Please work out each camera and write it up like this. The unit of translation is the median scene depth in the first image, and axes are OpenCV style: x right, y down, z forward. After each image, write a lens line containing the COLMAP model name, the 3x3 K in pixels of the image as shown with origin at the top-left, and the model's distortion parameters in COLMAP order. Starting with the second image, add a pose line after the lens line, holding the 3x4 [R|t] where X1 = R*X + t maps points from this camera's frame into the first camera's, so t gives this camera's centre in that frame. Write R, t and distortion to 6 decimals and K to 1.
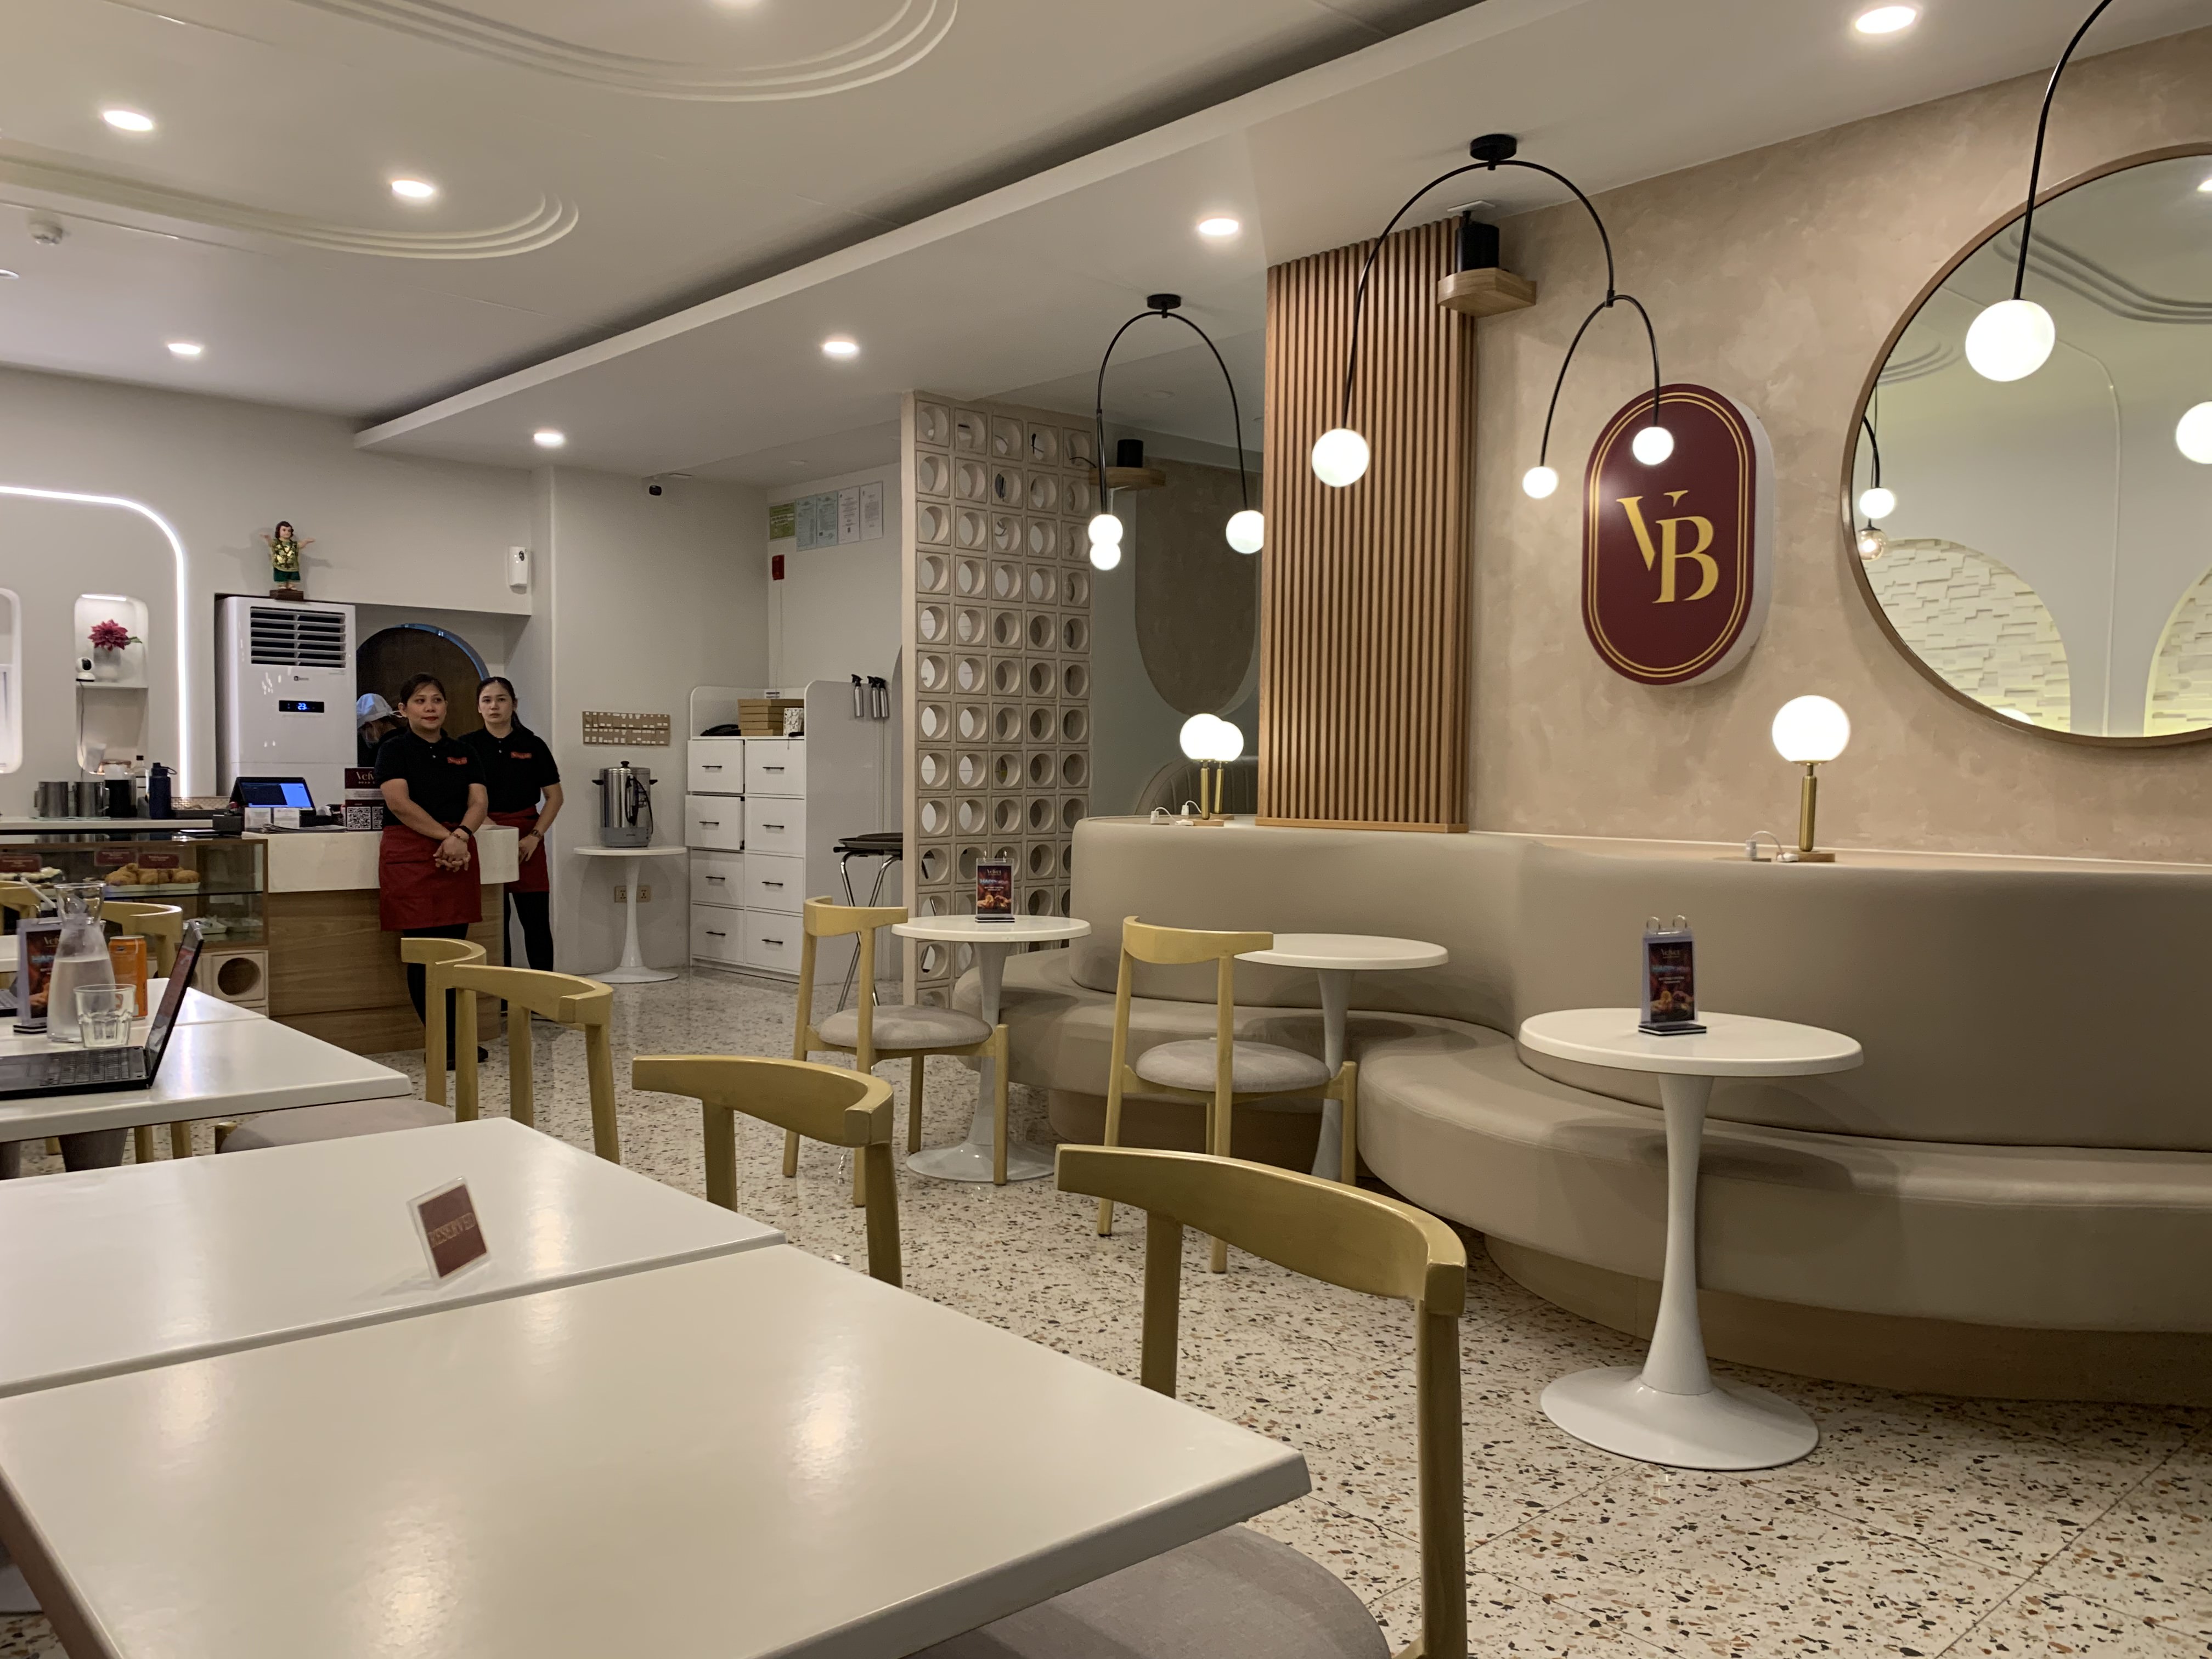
lens RADIAL K [[1737.3, 0, 1106.0], [0, 1737.3, 829.5], [0, 0, 1]] dist [0.035539, -0.007123]
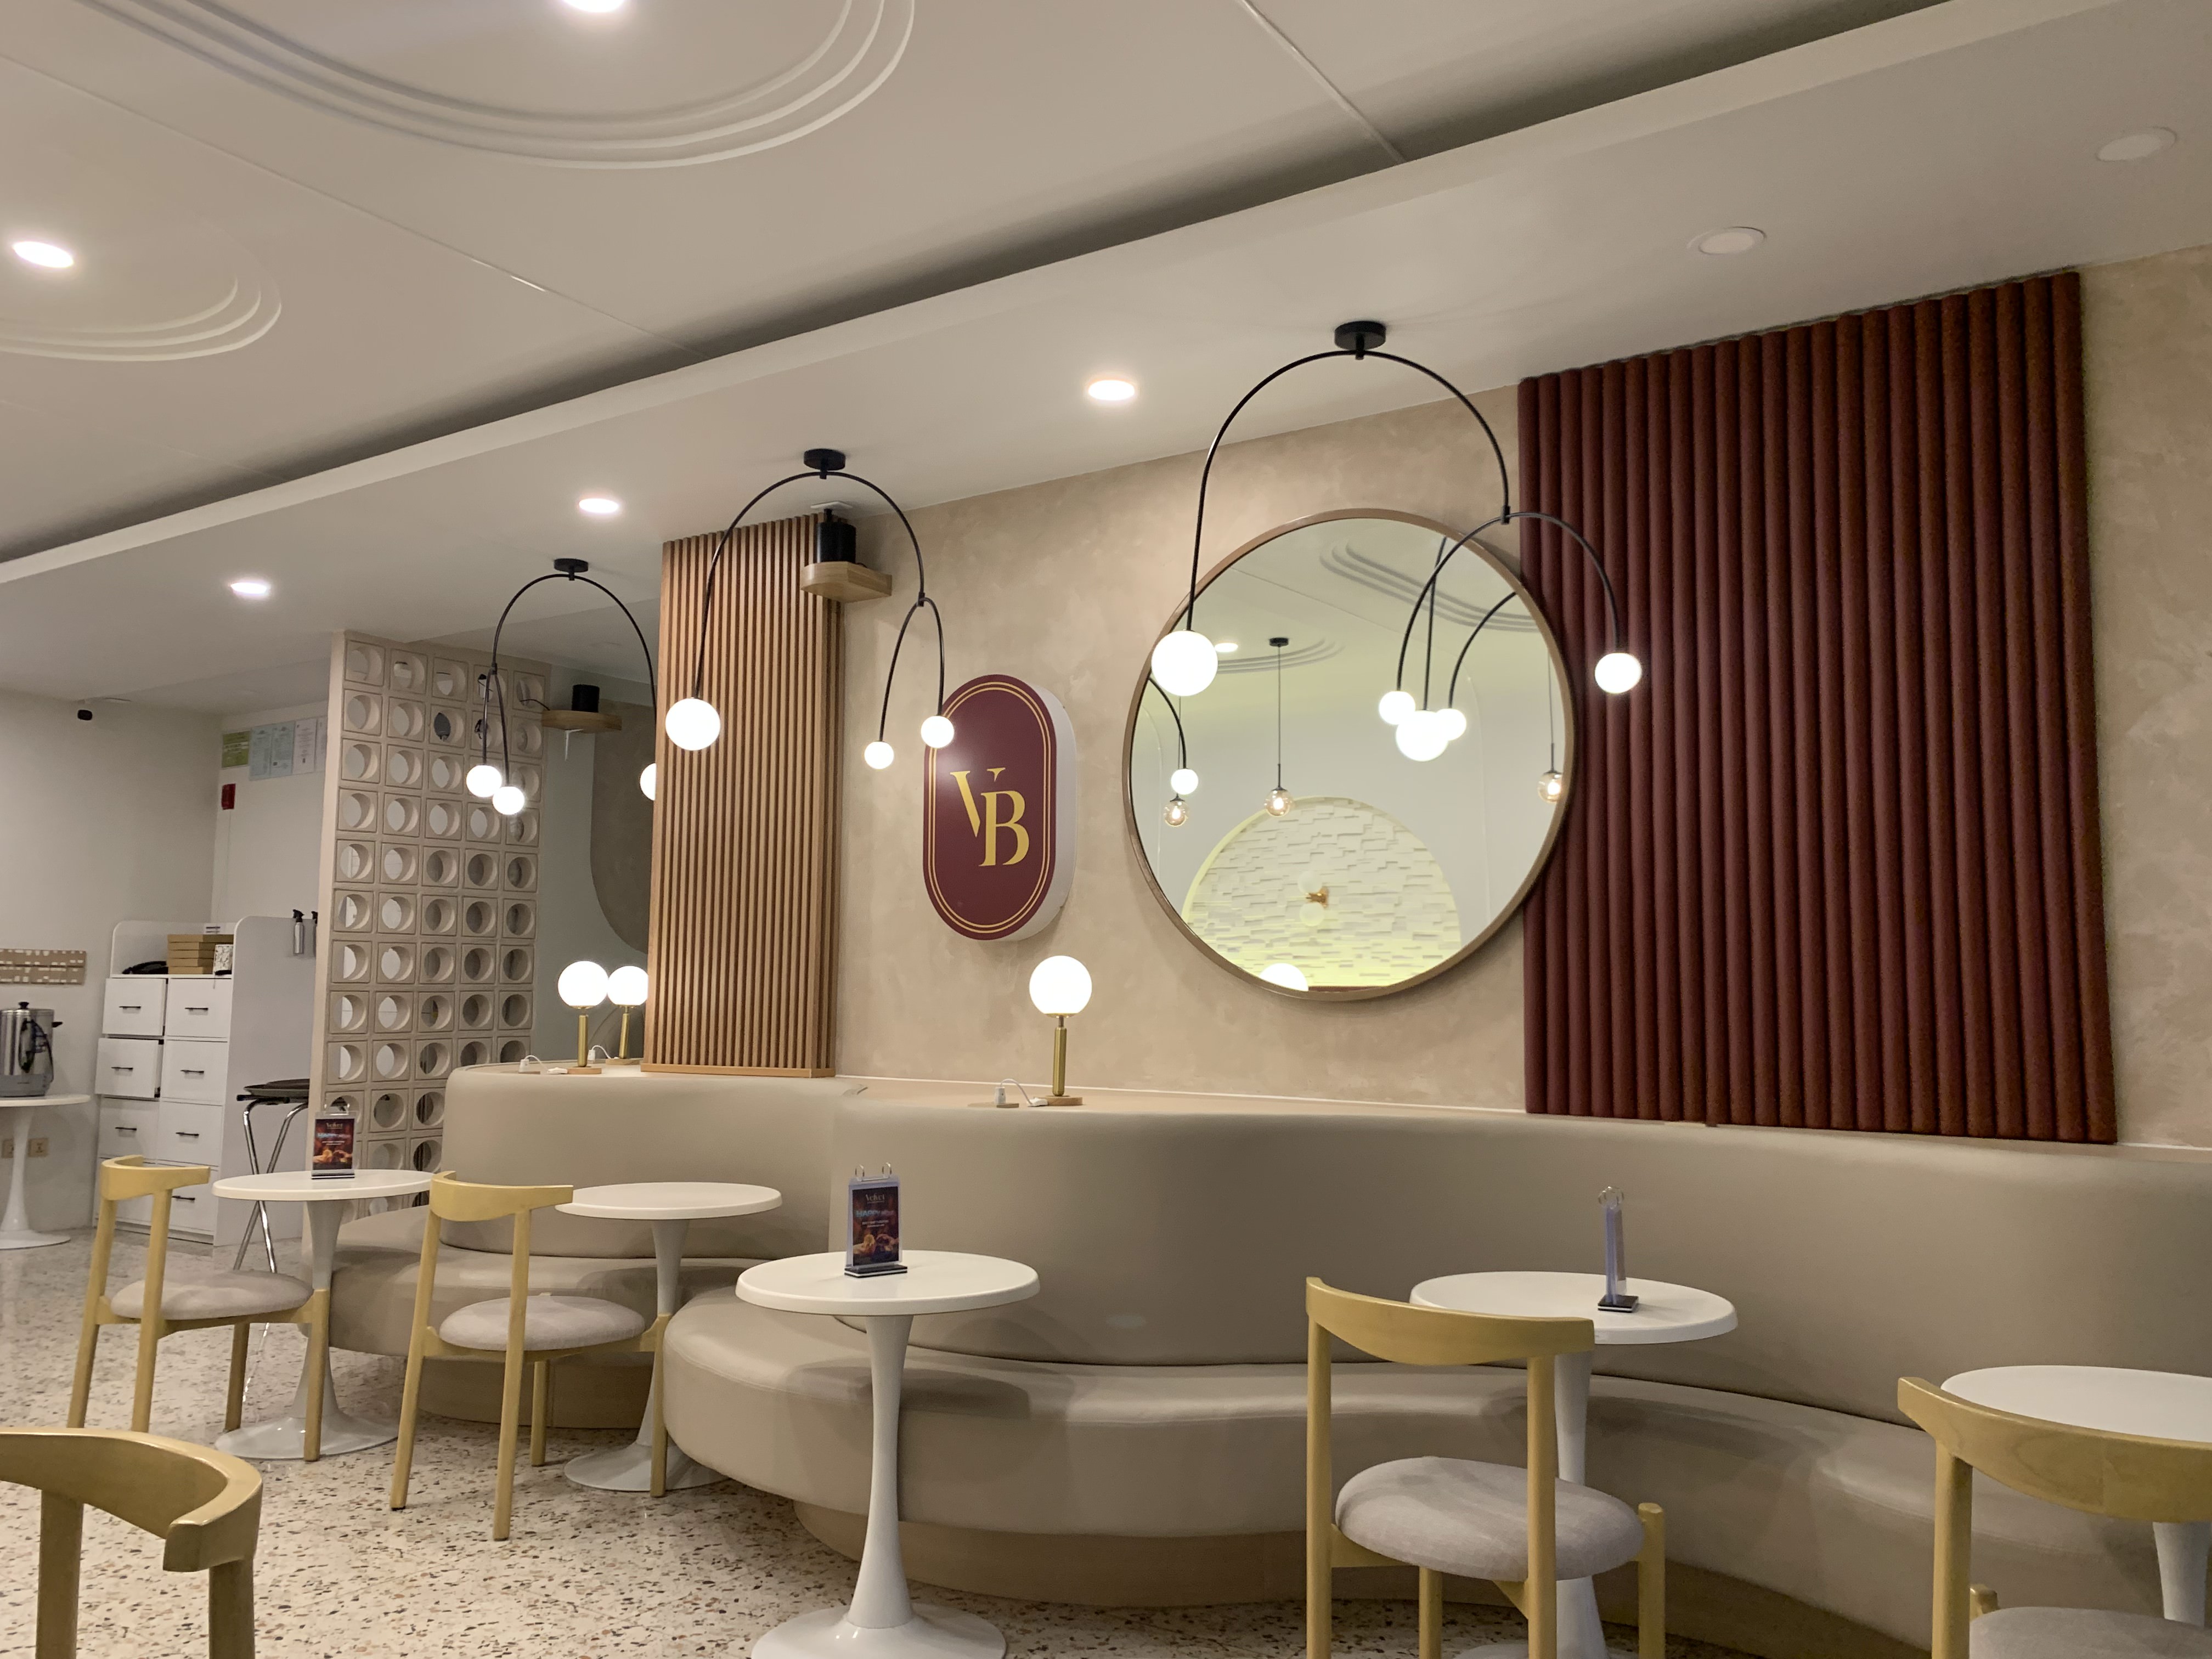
lens RADIAL K [[1721.1, 0, 1106.0], [0, 1721.1, 829.5], [0, 0, 1]] dist [0.128013, -0.159039]
pose [[0.975851, 0.019525, 0.217564, 0.145309], [0.008303, 0.991962, -0.126265, -0.013274], [-0.218280, 0.125022, 0.967845, -0.075188]]
